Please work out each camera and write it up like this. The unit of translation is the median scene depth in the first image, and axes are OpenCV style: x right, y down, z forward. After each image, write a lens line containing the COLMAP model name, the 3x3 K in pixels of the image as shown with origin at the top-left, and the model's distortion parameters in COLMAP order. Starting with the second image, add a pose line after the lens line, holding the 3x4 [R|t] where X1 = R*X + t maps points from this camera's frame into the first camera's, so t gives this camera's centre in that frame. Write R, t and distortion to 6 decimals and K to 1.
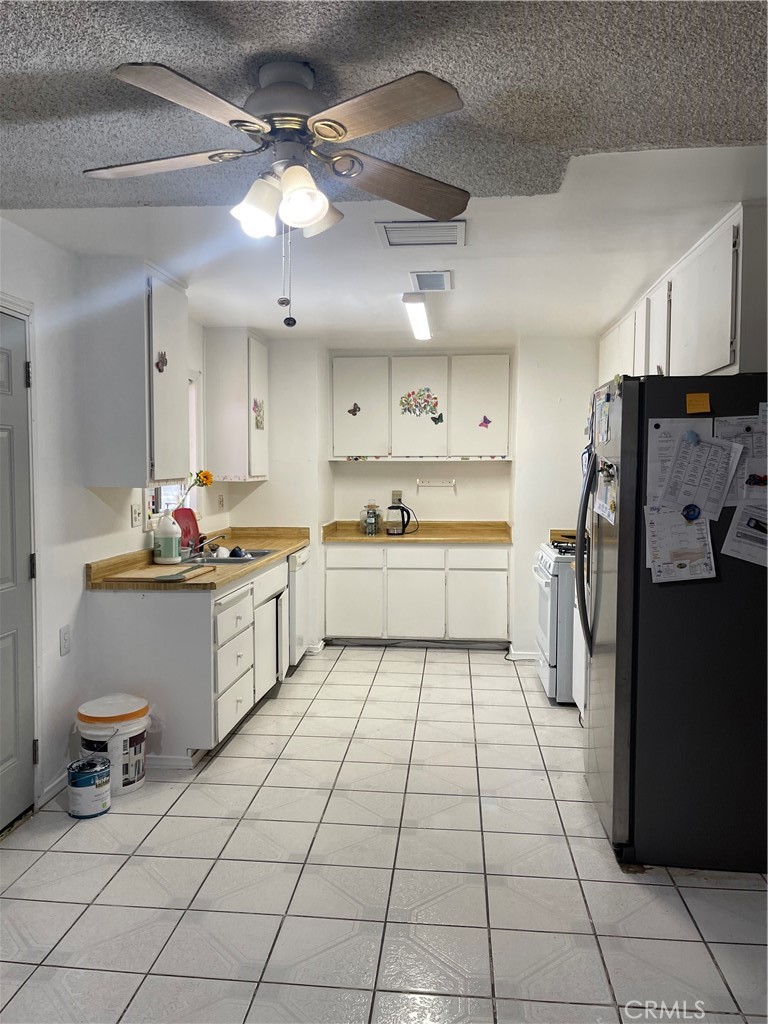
lens RADIAL K [[779.8, 0, 384.0], [0, 779.8, 512.0], [0, 0, 1]] dist [0.030429, -0.001685]
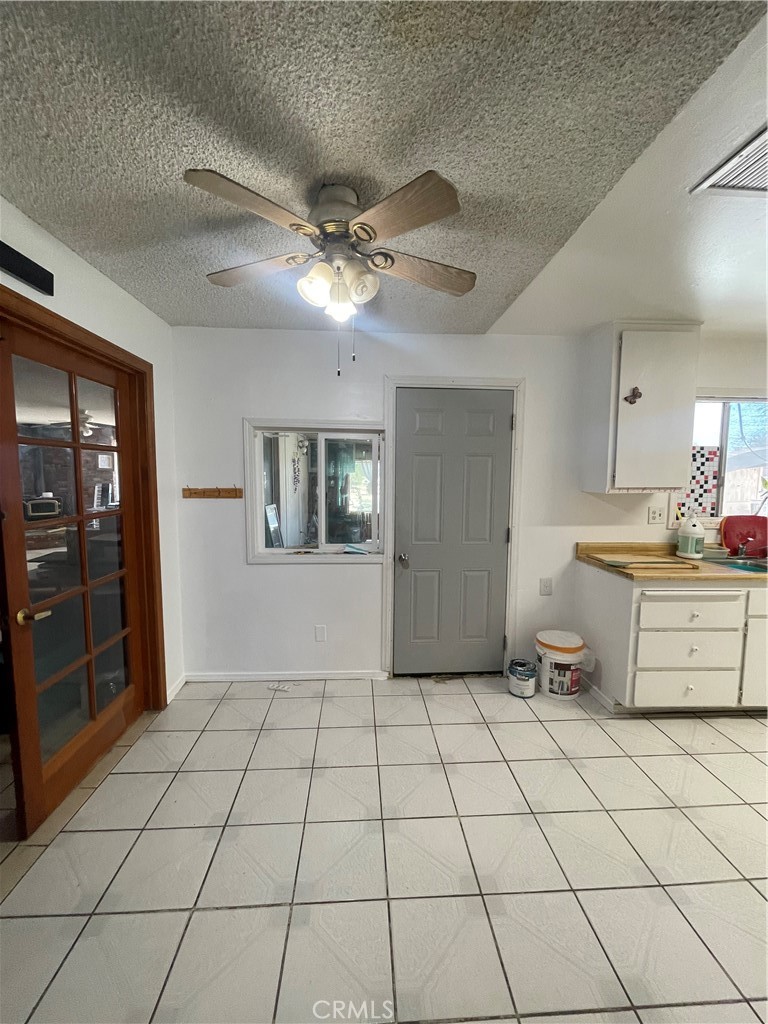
lens RADIAL K [[412.6, 0, 384.0], [0, 412.6, 512.0], [0, 0, 1]] dist [-0.002762, -0.000451]
pose [[0.151461, 0.083524, -0.984928, 0.269087], [-0.063279, 0.995199, 0.074664, -0.021881], [0.986436, 0.051016, 0.156019, 0.407124]]
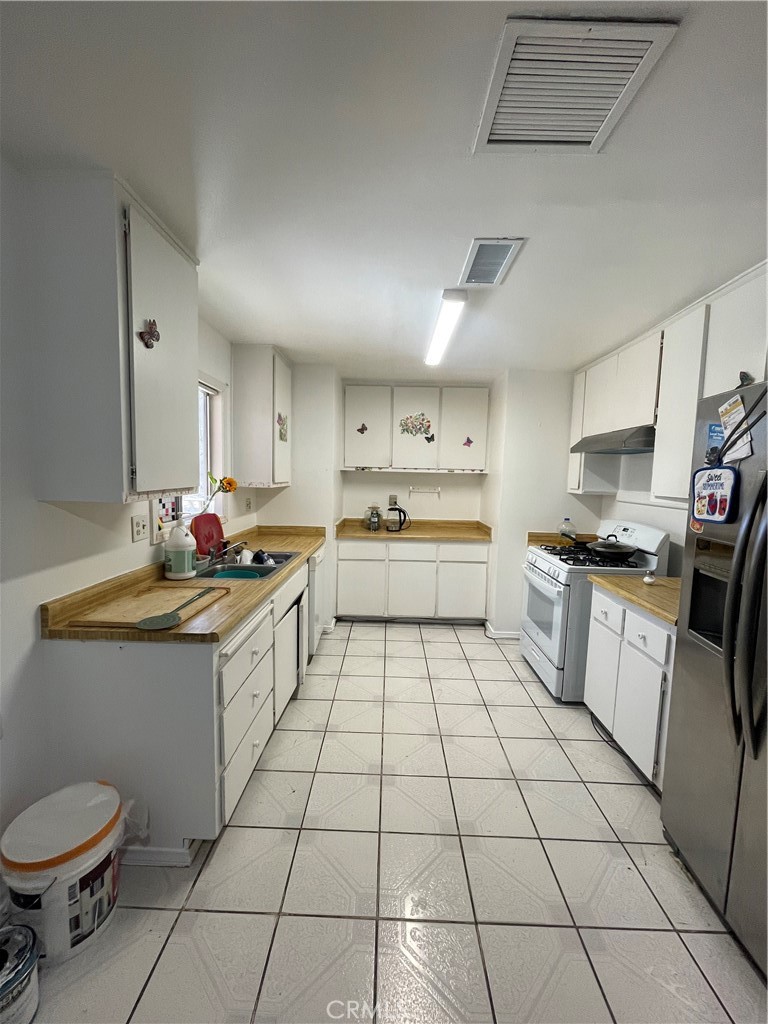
lens RADIAL K [[412.6, 0, 384.0], [0, 412.6, 512.0], [0, 0, 1]] dist [-0.002762, -0.000451]
pose [[0.996783, 0.015515, 0.078633, -0.072053], [-0.018216, 0.999265, 0.033742, -0.031734], [-0.078051, -0.035066, 0.996332, 0.473427]]
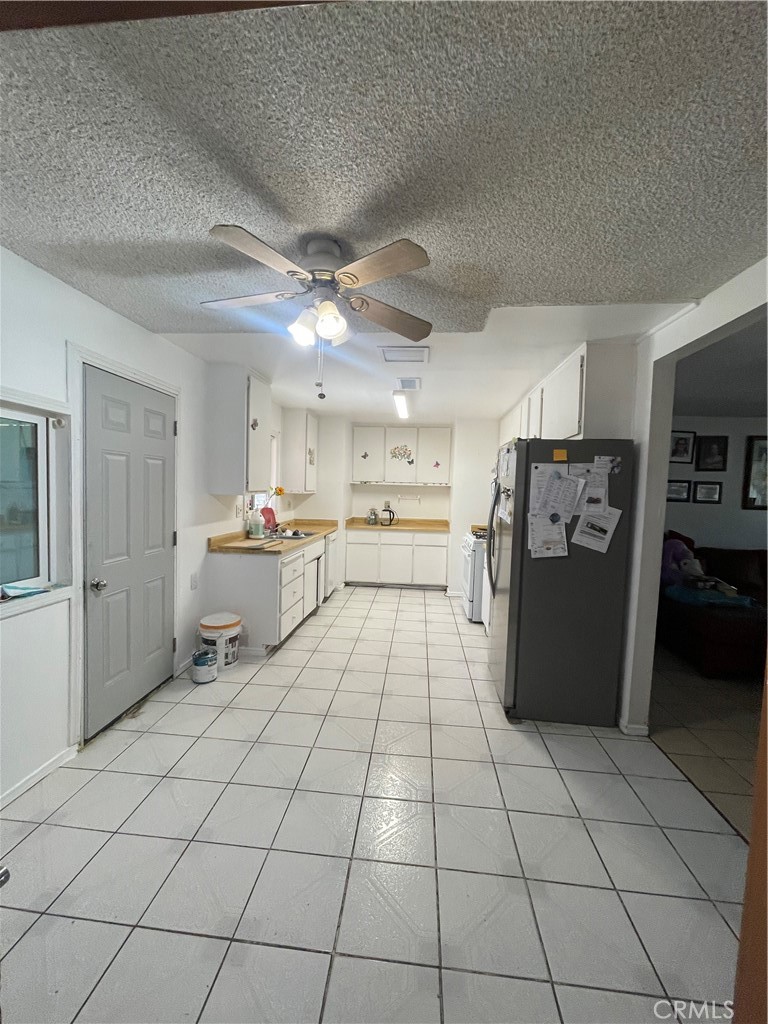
lens RADIAL K [[412.6, 0, 384.0], [0, 412.6, 512.0], [0, 0, 1]] dist [-0.002762, -0.000451]
pose [[0.999624, 0.026811, 0.005732, 0.005728], [-0.026805, 0.999640, -0.001145, -0.000943], [-0.005761, 0.000991, 0.999983, 0.058242]]
